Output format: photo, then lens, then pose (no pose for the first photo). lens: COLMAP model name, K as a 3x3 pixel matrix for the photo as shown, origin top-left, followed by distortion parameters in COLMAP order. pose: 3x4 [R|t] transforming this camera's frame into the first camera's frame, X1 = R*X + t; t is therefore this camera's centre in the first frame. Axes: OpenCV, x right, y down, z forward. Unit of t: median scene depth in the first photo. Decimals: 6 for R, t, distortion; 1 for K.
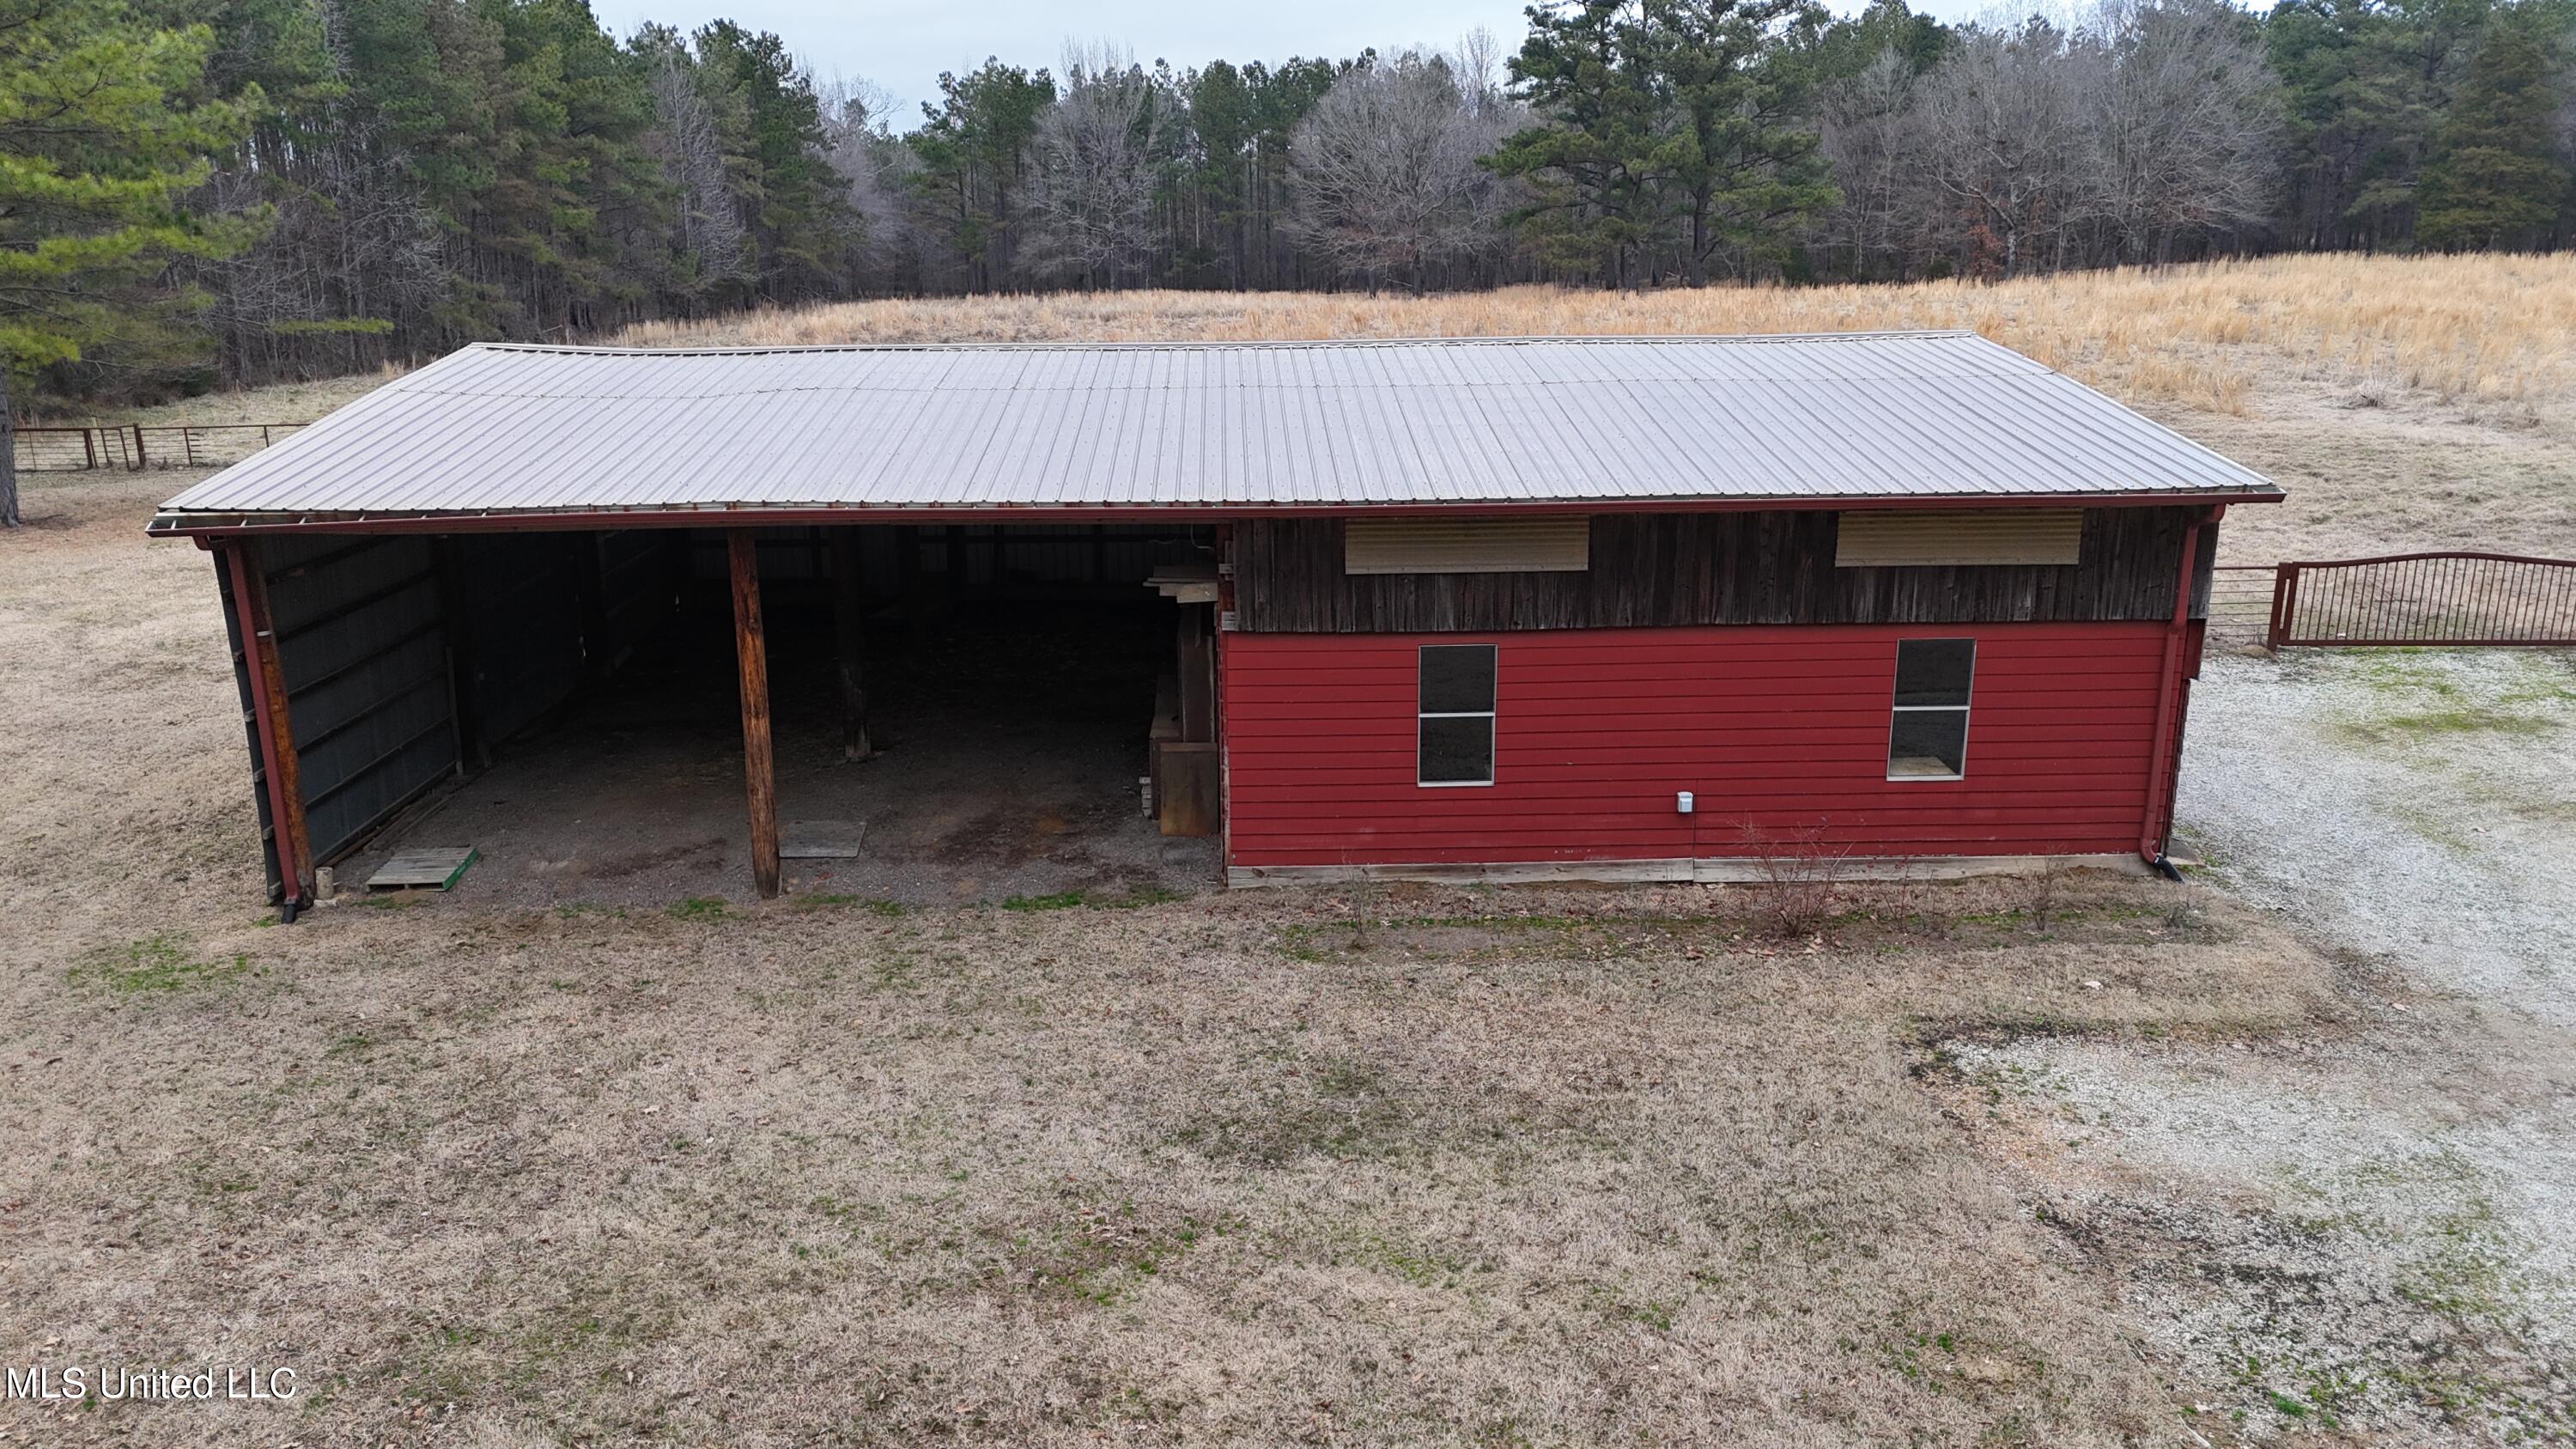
lens RADIAL K [[1871.2, 0, 1288.0], [0, 1871.2, 724.5], [0, 0, 1]] dist [0.085313, -0.089931]
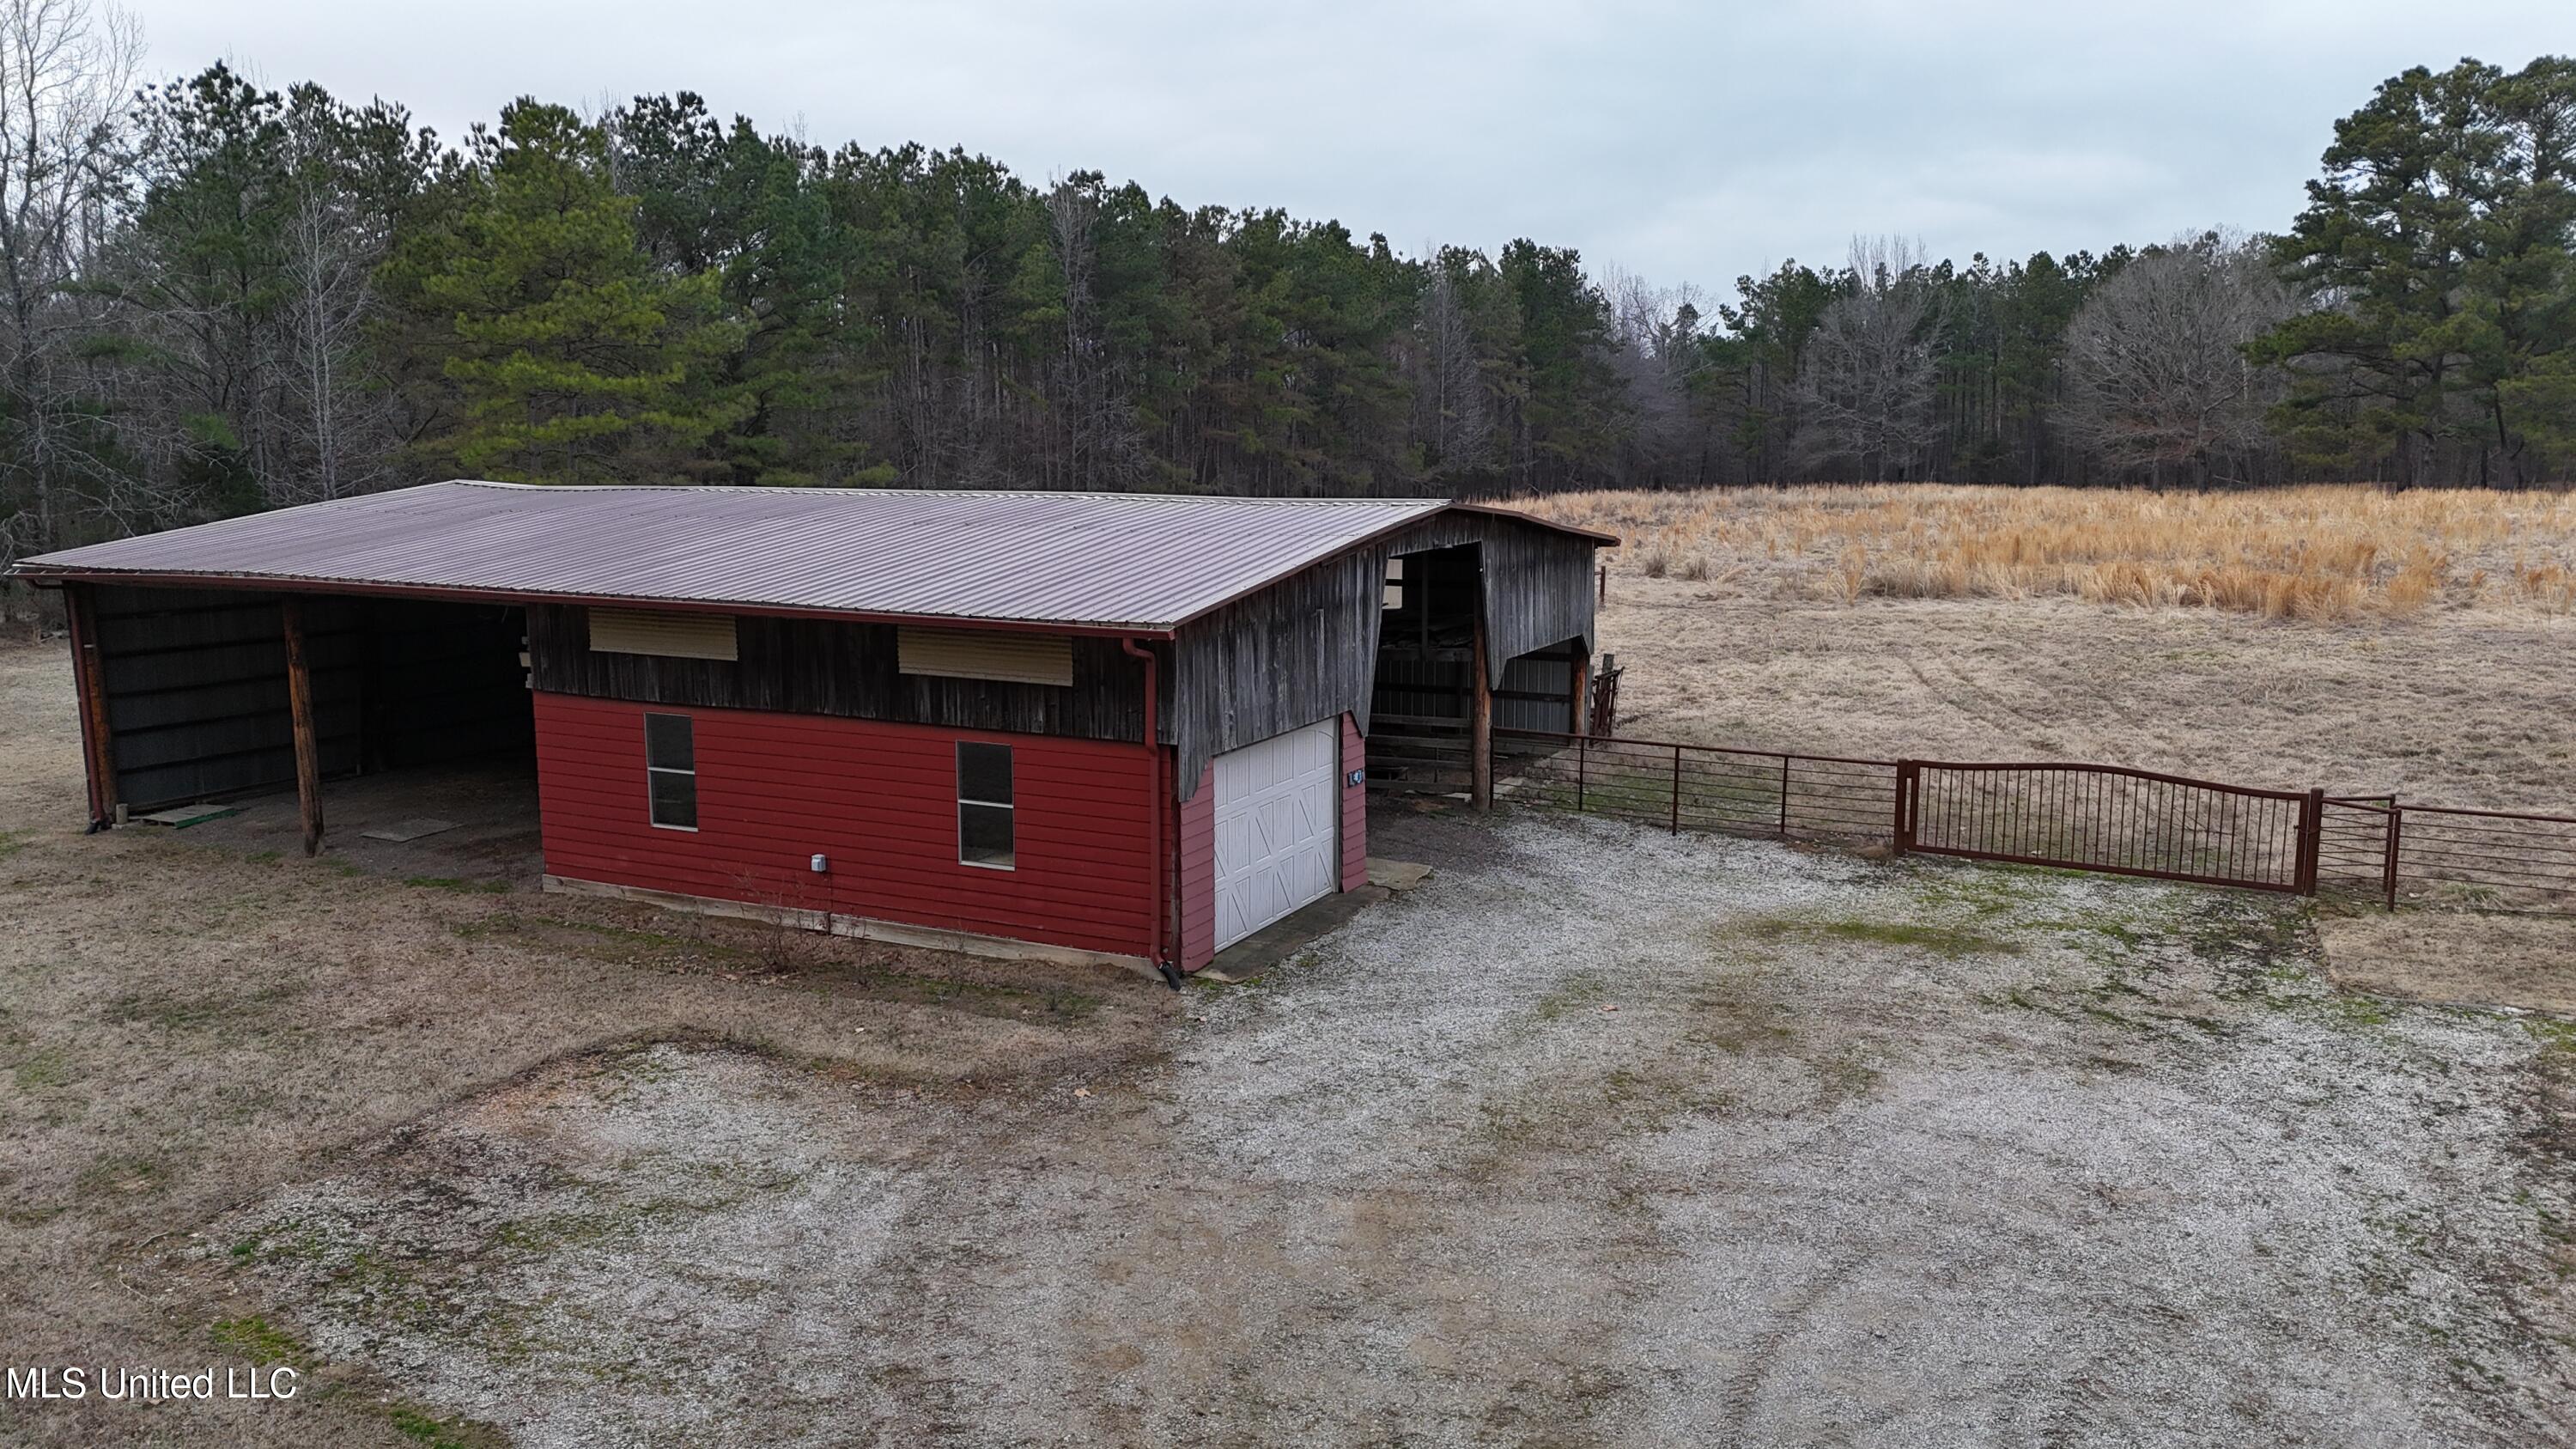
lens RADIAL K [[1871.2, 0, 1288.0], [0, 1871.2, 724.5], [0, 0, 1]] dist [0.085313, -0.089931]
pose [[0.879783, 0.080395, -0.468527, 1.028076], [-0.127008, 0.989520, -0.068700, -0.001409], [0.458094, 0.119948, 0.880774, 0.074438]]
